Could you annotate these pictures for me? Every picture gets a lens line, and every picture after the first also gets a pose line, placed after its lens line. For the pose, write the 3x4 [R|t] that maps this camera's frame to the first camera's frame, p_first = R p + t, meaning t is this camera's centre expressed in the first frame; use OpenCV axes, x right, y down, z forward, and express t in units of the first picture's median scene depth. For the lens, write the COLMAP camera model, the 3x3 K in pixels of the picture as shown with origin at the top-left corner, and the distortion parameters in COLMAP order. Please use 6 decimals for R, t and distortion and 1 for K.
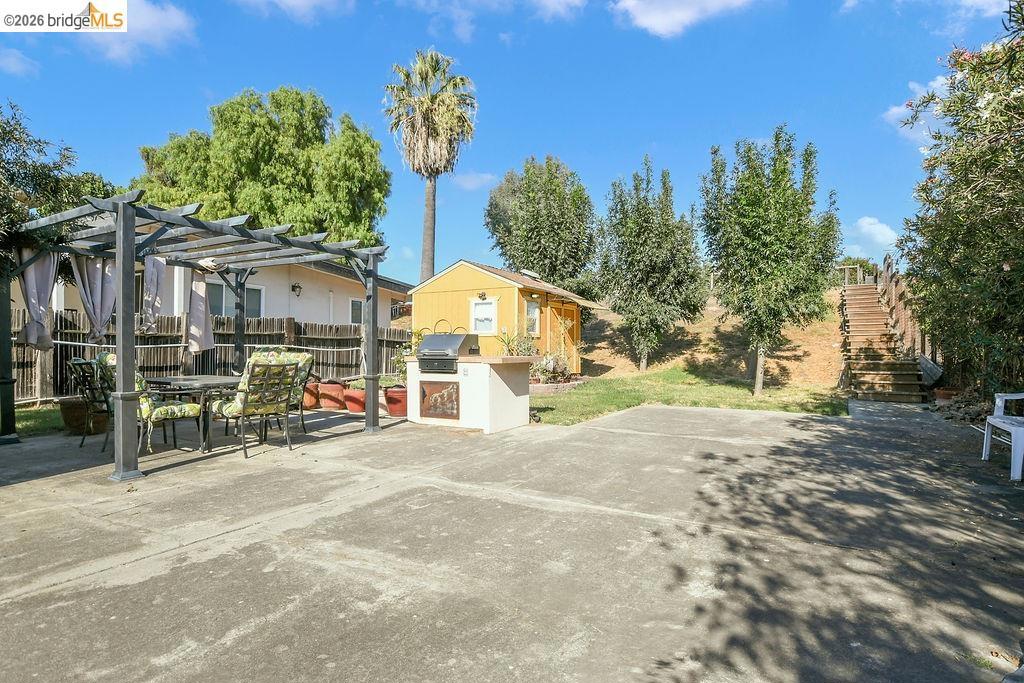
lens RADIAL K [[553.4, 0, 519.6], [0, 553.4, 342.0], [0, 0, 1]] dist [-0.023749, 0.007951]
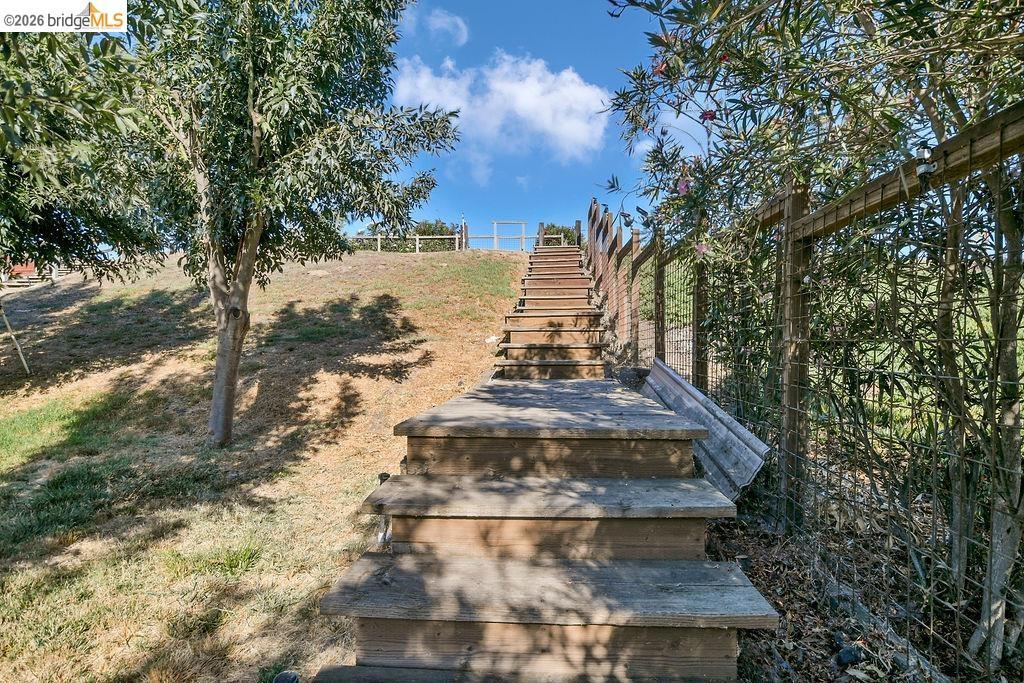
lens RADIAL K [[553.4, 0, 511.8], [0, 553.4, 344.2], [0, 0, 1]] dist [-0.023749, 0.007951]
pose [[0.905128, -0.007470, 0.425073, 0.406852], [0.001748, 0.999903, 0.013850, 0.004403], [-0.425135, -0.011793, 0.905053, 0.596185]]
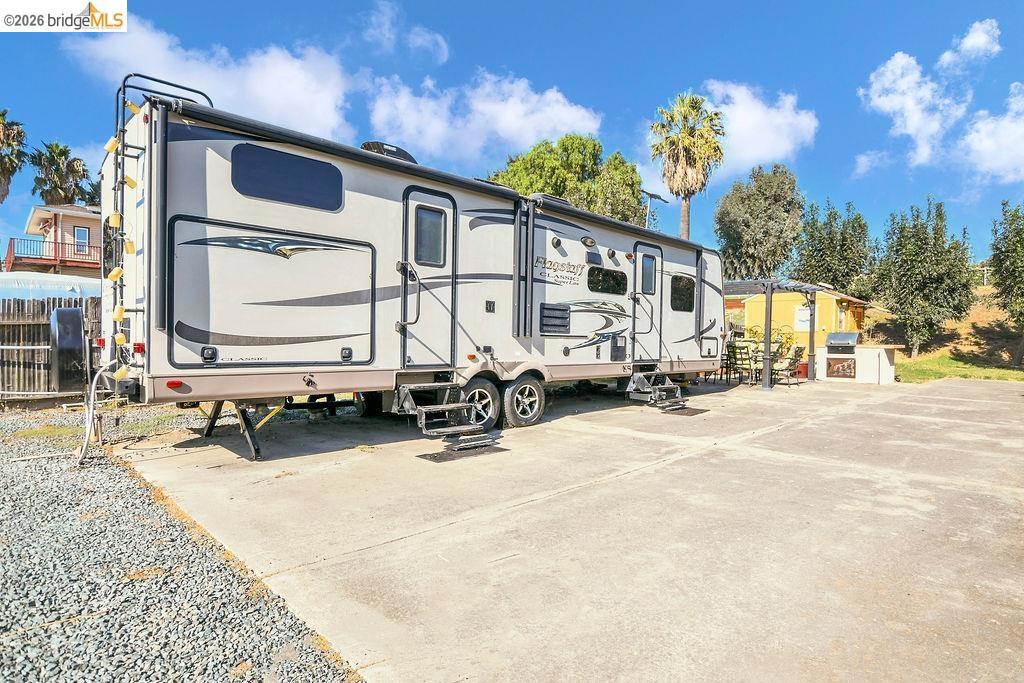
lens RADIAL K [[553.4, 0, 525.9], [0, 553.4, 344.1], [0, 0, 1]] dist [-0.023749, 0.007951]
pose [[0.960045, 0.008576, -0.279713, -0.291366], [-0.002944, 0.999784, 0.020551, -0.004766], [0.279829, -0.018906, 0.959864, -0.481018]]
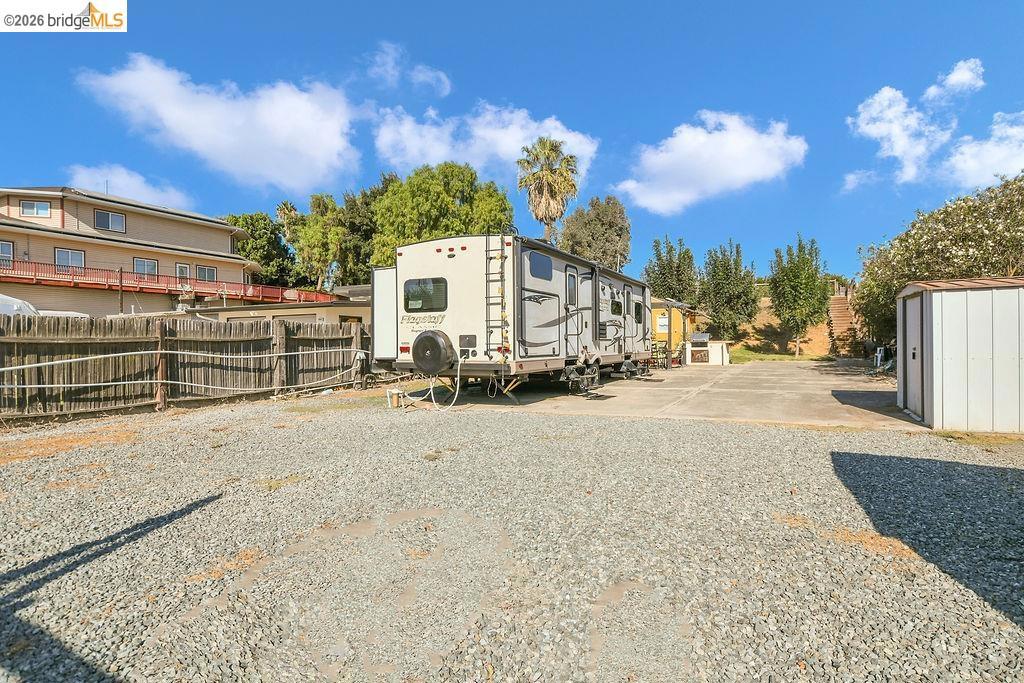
lens RADIAL K [[553.4, 0, 526.8], [0, 553.4, 342.9], [0, 0, 1]] dist [-0.023749, 0.007951]
pose [[0.998762, -0.019931, 0.045584, -0.533441], [0.019320, 0.999718, 0.013808, -0.010754], [-0.045846, -0.012911, 0.998865, -0.835647]]
